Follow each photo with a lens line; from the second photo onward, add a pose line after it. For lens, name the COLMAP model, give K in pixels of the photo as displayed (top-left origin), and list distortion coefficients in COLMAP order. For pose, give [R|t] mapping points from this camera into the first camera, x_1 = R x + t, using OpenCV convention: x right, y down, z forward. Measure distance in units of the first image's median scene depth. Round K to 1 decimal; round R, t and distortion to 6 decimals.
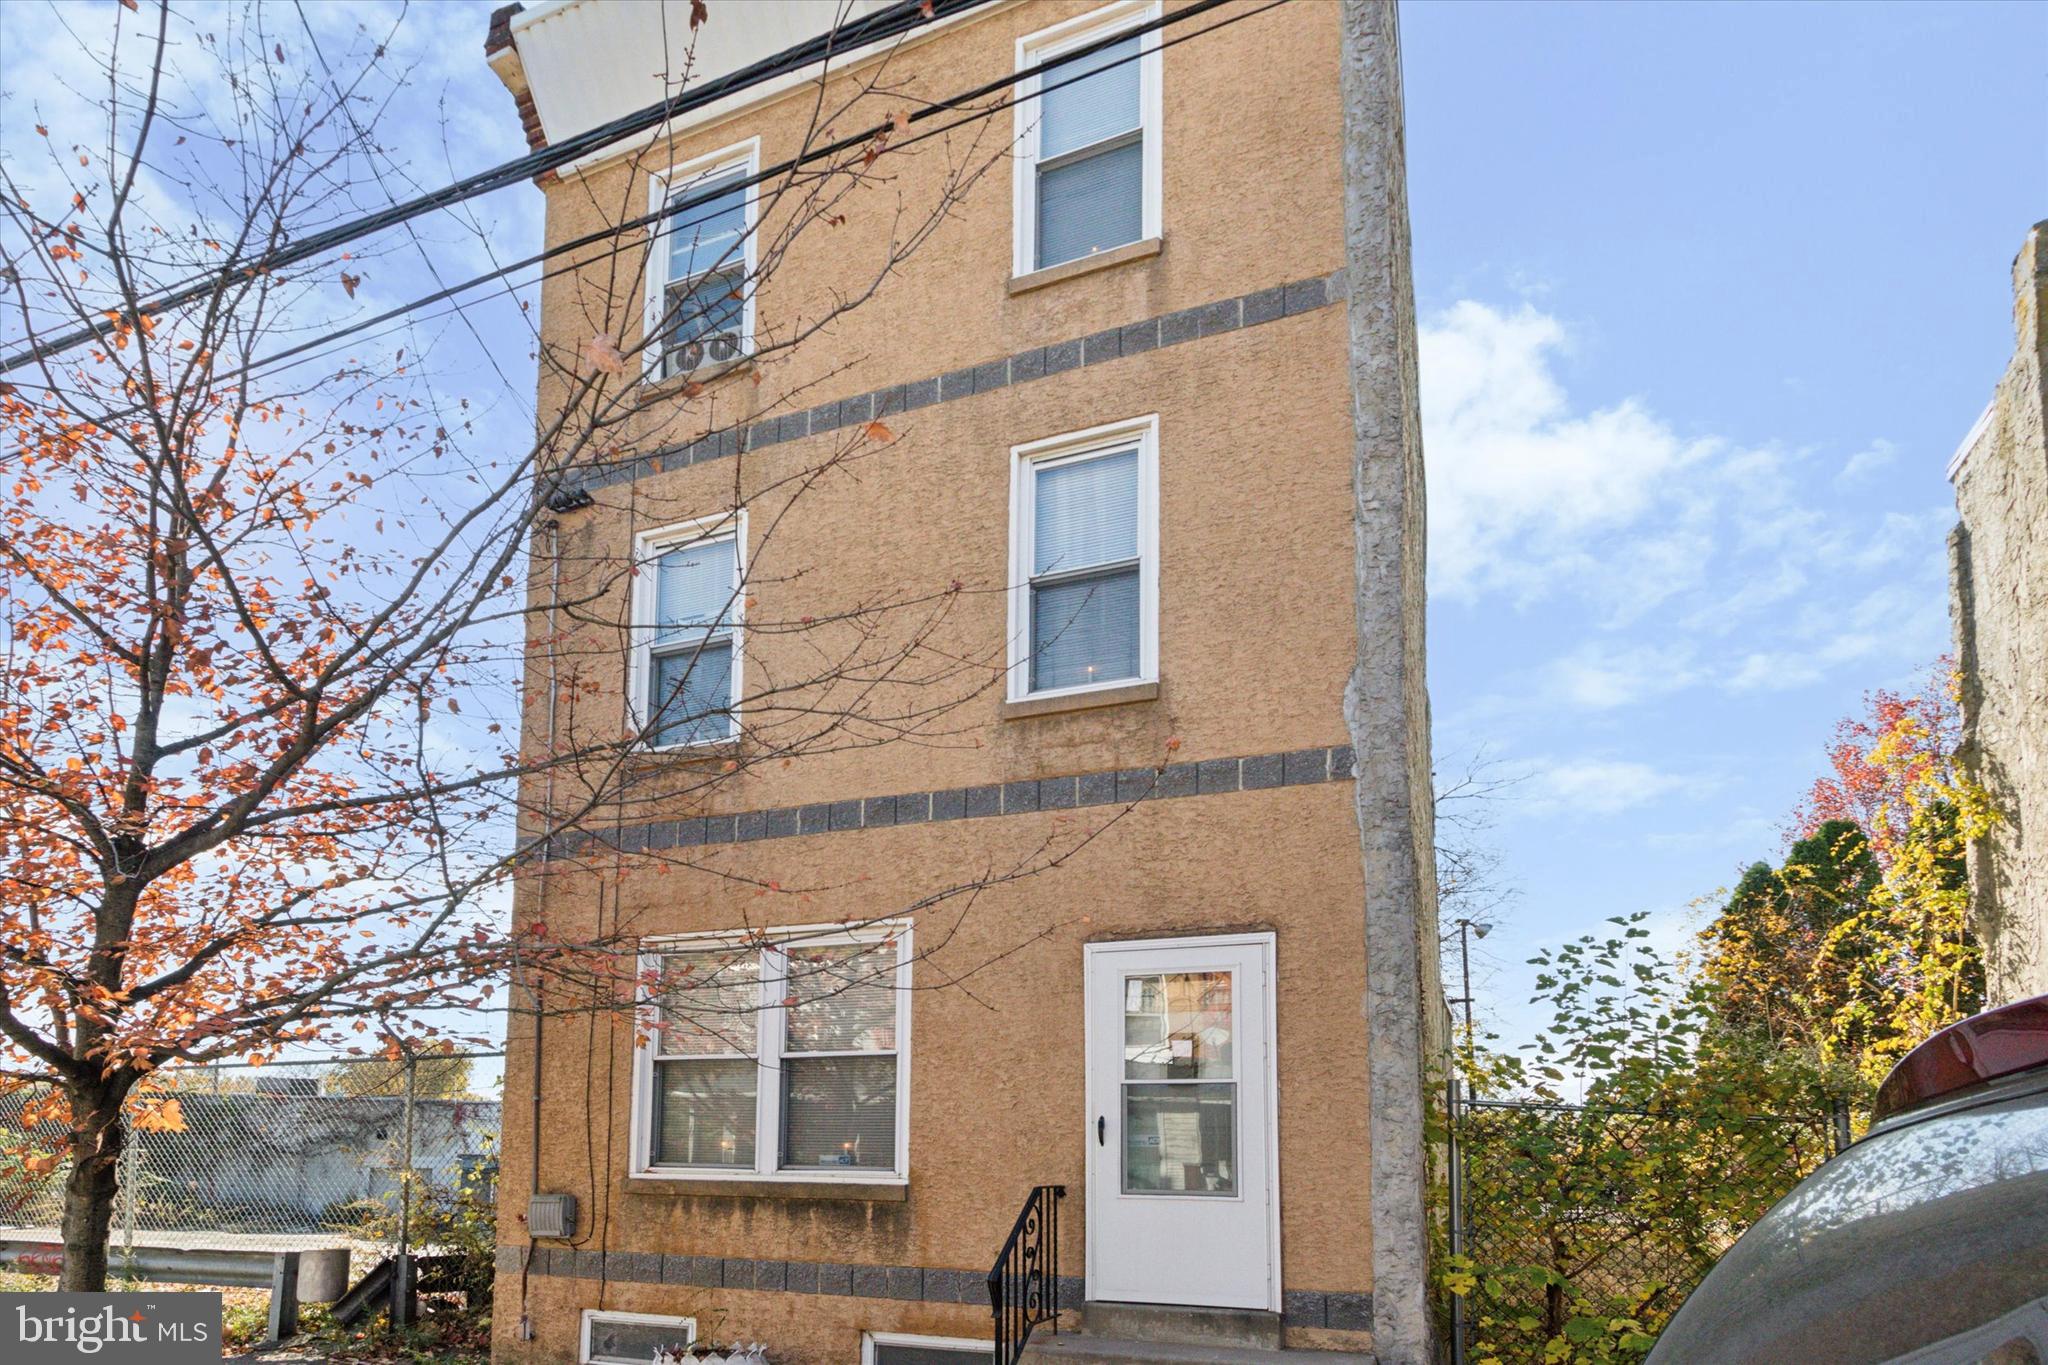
lens RADIAL K [[2526.5, 0, 1023.0], [0, 2526.5, 682.9], [0, 0, 1]] dist [0.009201, 0.004199]
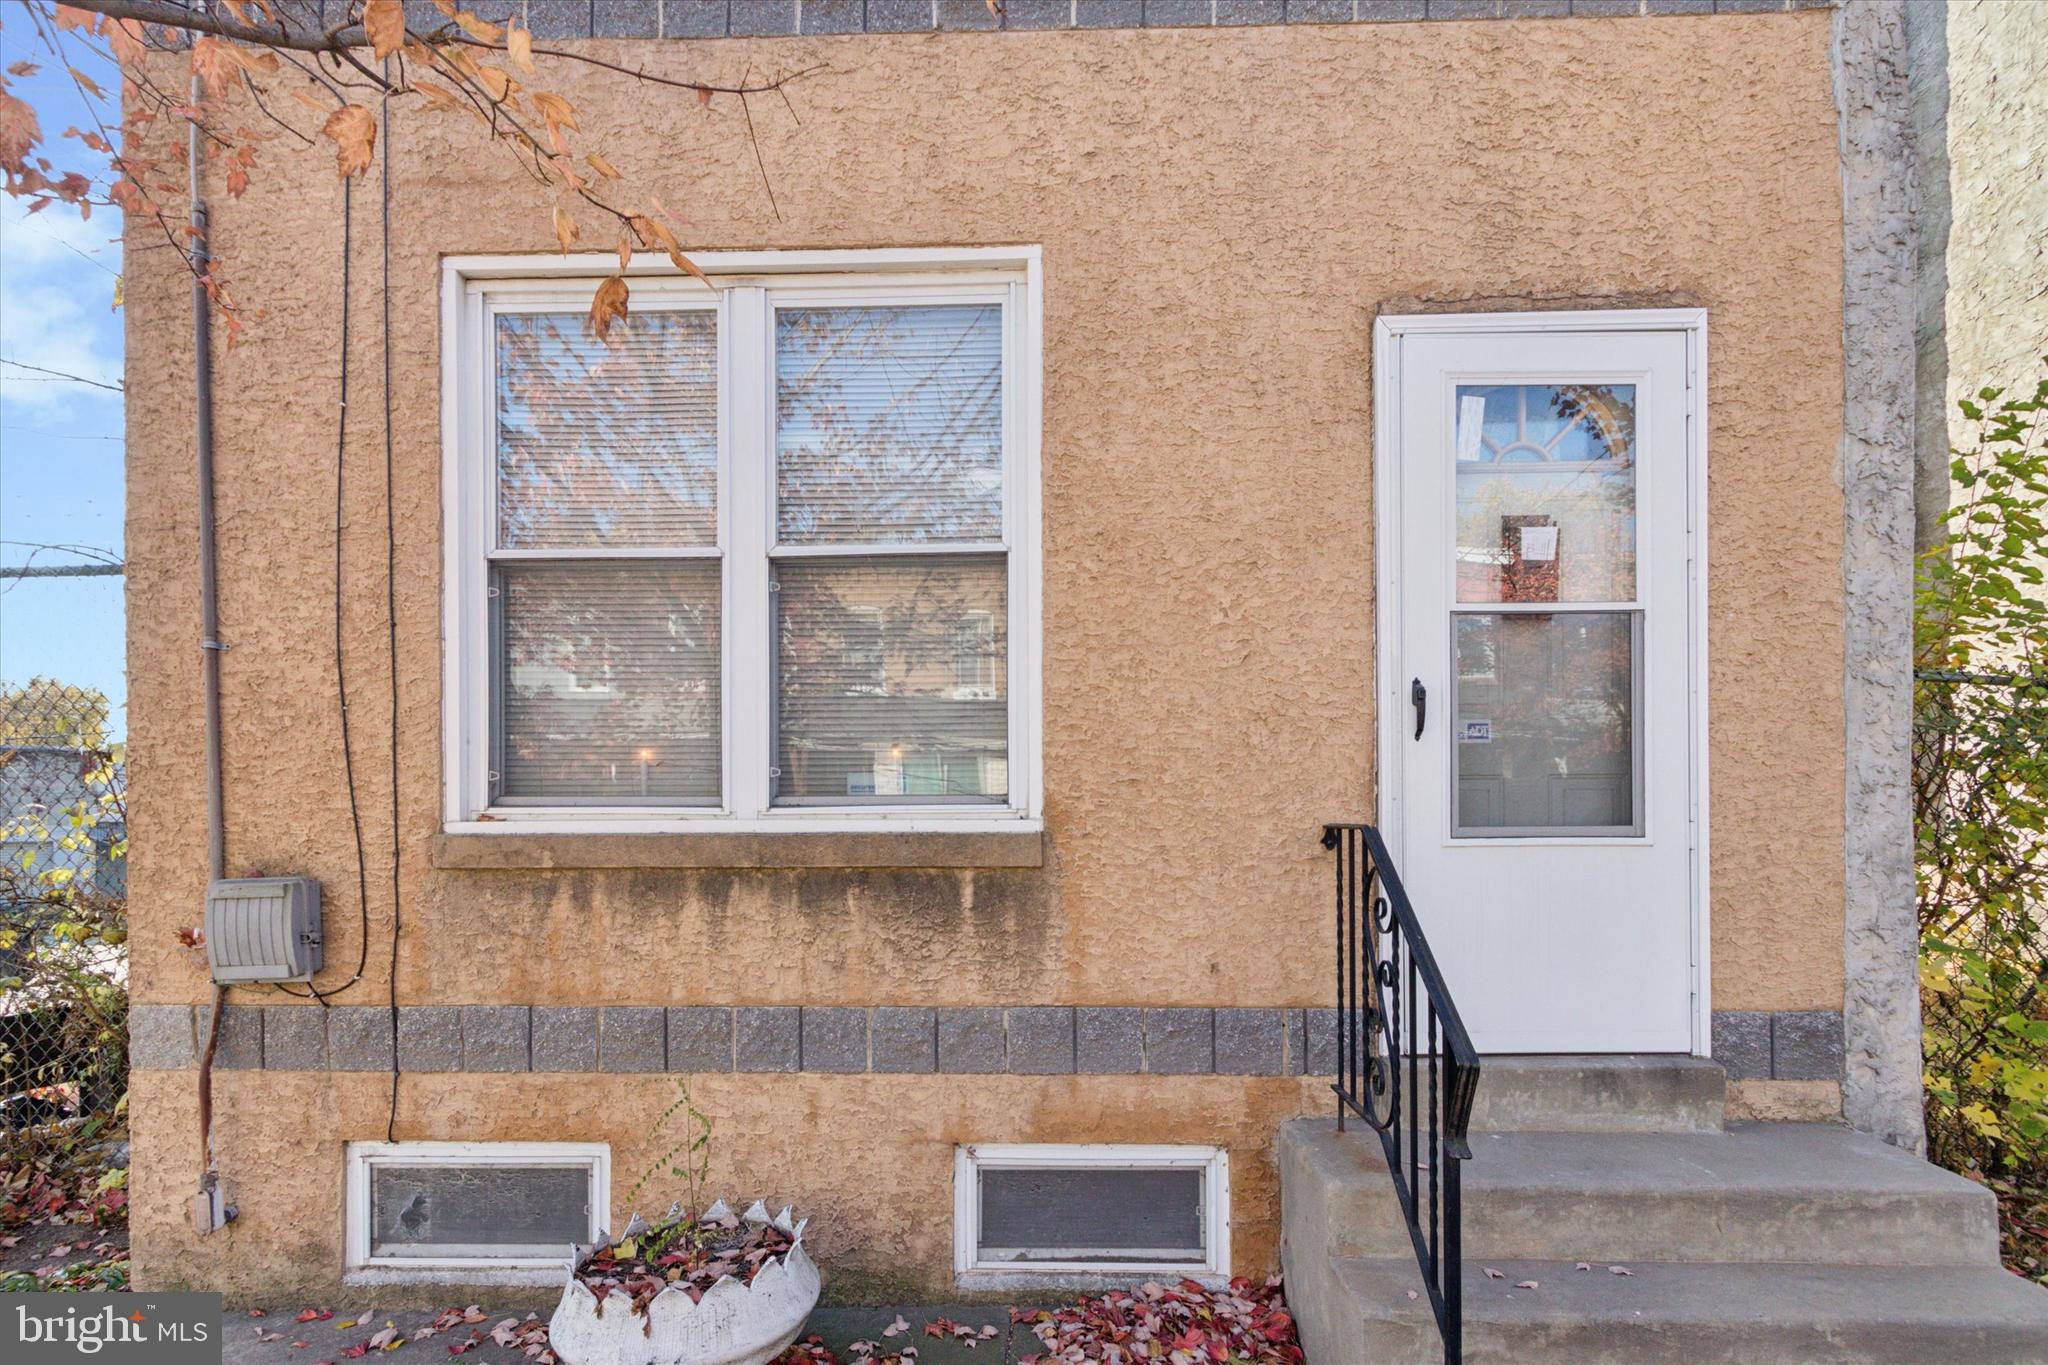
lens RADIAL K [[3067.7, 0, 1024.1], [0, 3067.7, 682.5], [0, 0, 1]] dist [0.058480, 0.017304]
pose [[0.996582, -0.025822, 0.078470, -0.094971], [0.013989, 0.988925, 0.147754, 0.092545], [-0.081417, -0.146151, 0.985906, 0.469798]]
